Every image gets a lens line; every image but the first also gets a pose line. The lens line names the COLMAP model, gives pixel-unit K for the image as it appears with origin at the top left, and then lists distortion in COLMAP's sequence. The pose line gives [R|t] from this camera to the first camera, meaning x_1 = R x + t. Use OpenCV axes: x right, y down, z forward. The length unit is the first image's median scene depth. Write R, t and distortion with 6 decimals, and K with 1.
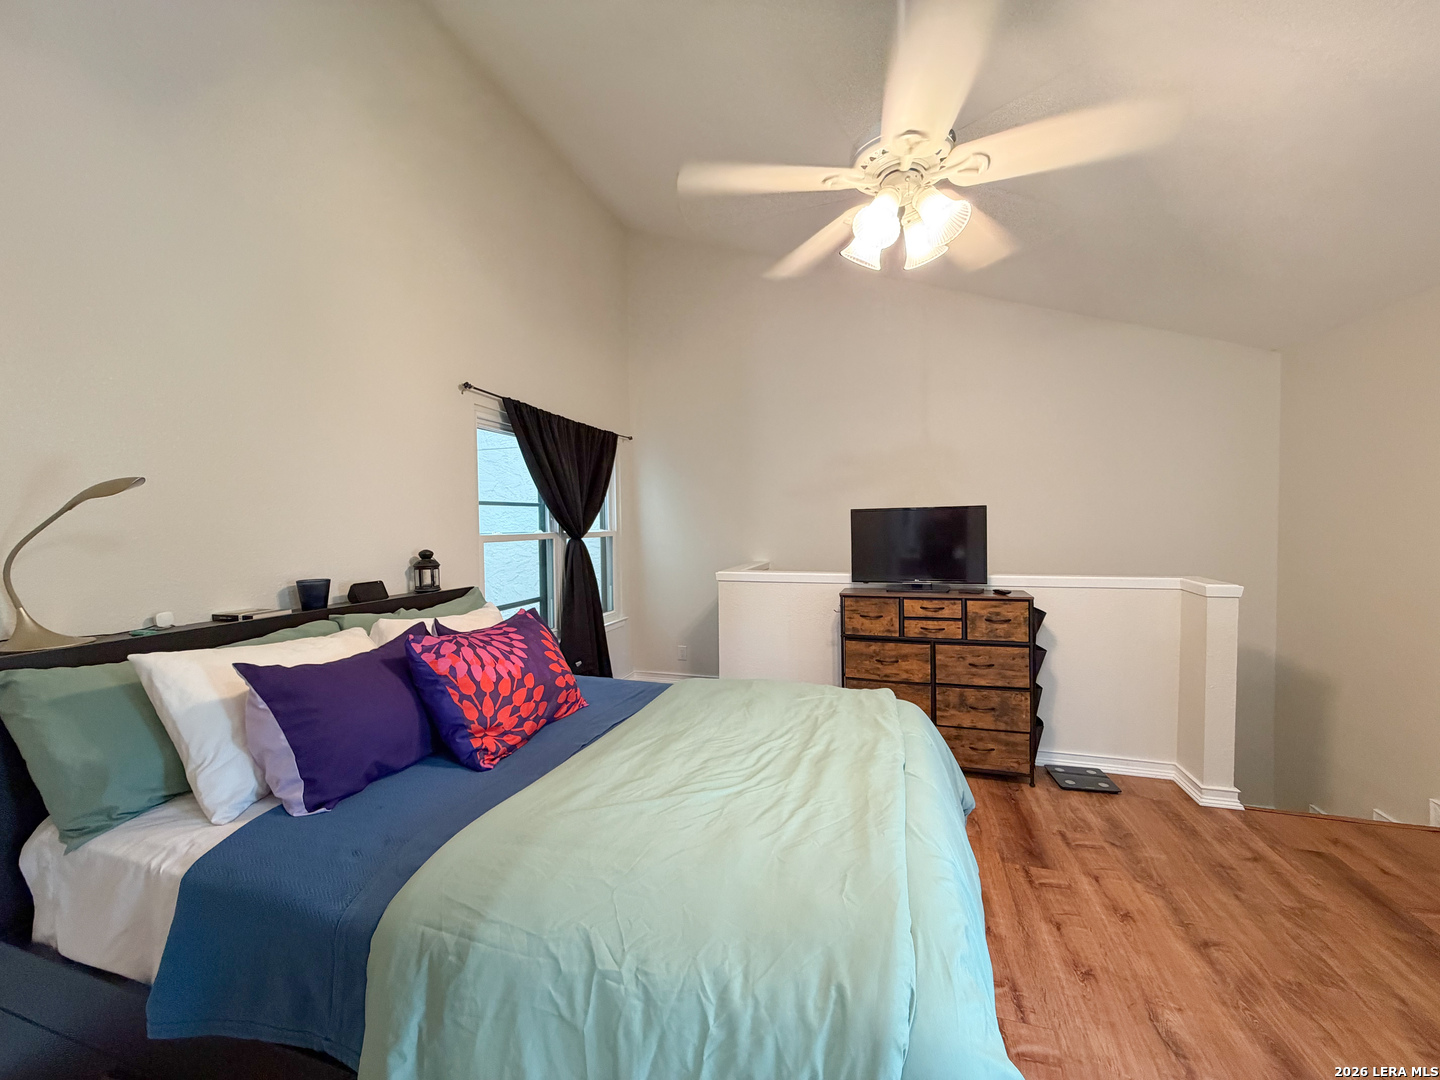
lens RADIAL K [[569.7, 0, 711.6], [0, 569.7, 537.6], [0, 0, 1]] dist [0.001504, 0.000341]
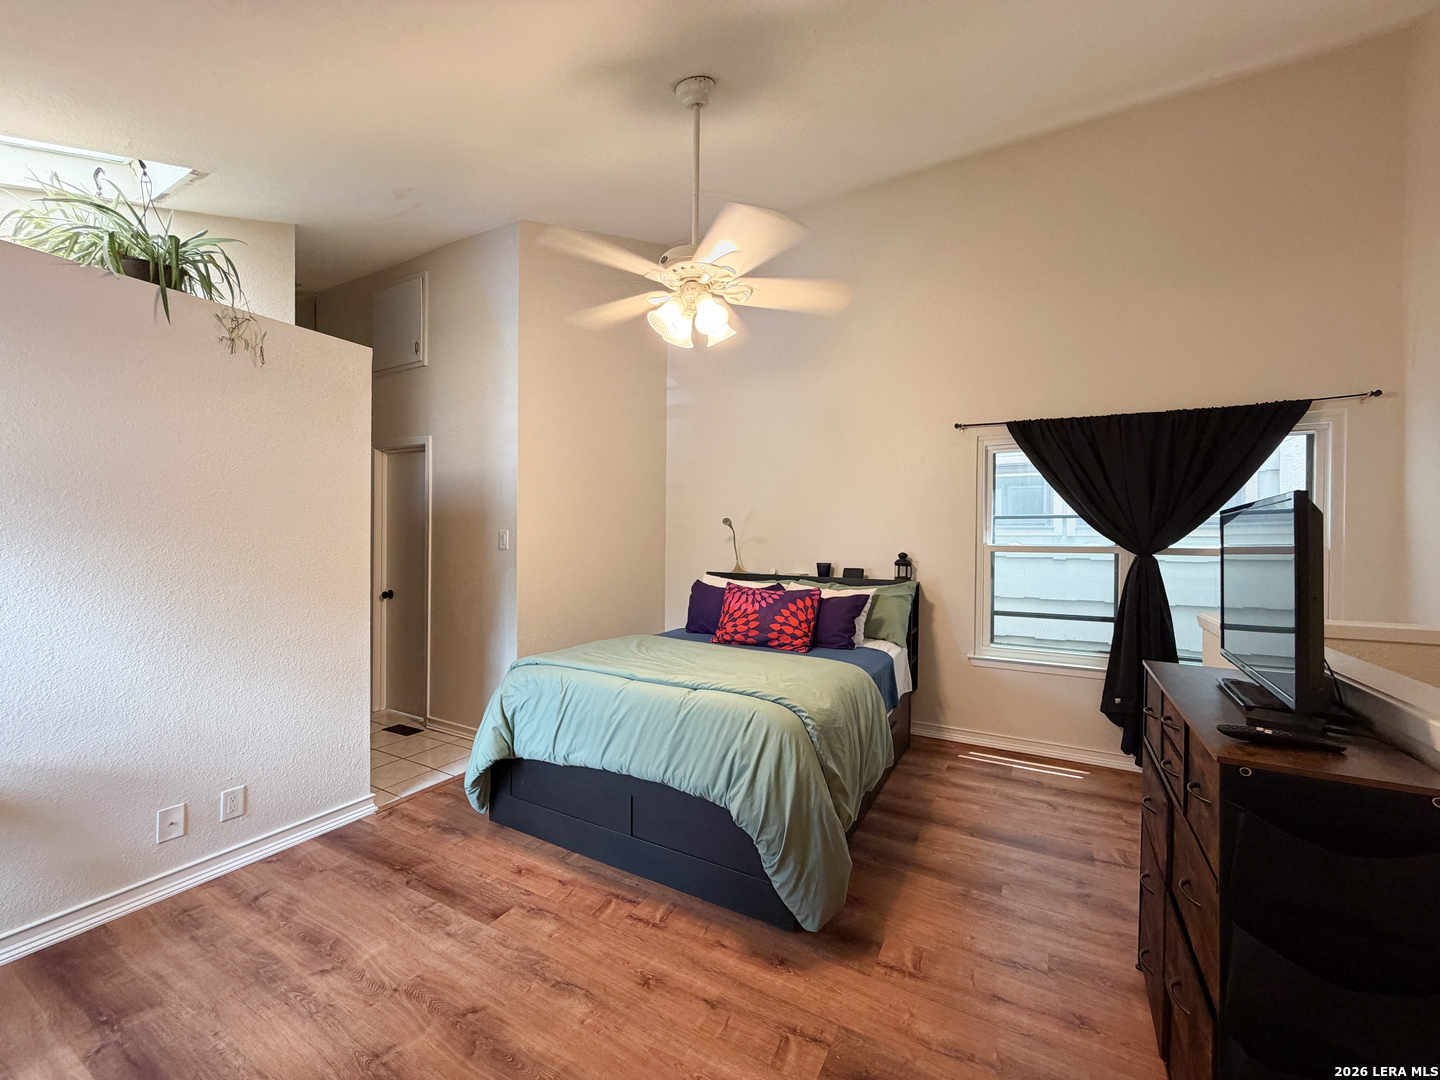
lens RADIAL K [[569.7, 0, 714.8], [0, 569.7, 538.7], [0, 0, 1]] dist [0.001504, 0.000341]
pose [[-0.200933, 0.006317, -0.979585, 1.523461], [-0.028528, 0.999517, 0.012297, -0.026386], [0.979190, 0.030417, -0.200656, 1.225788]]
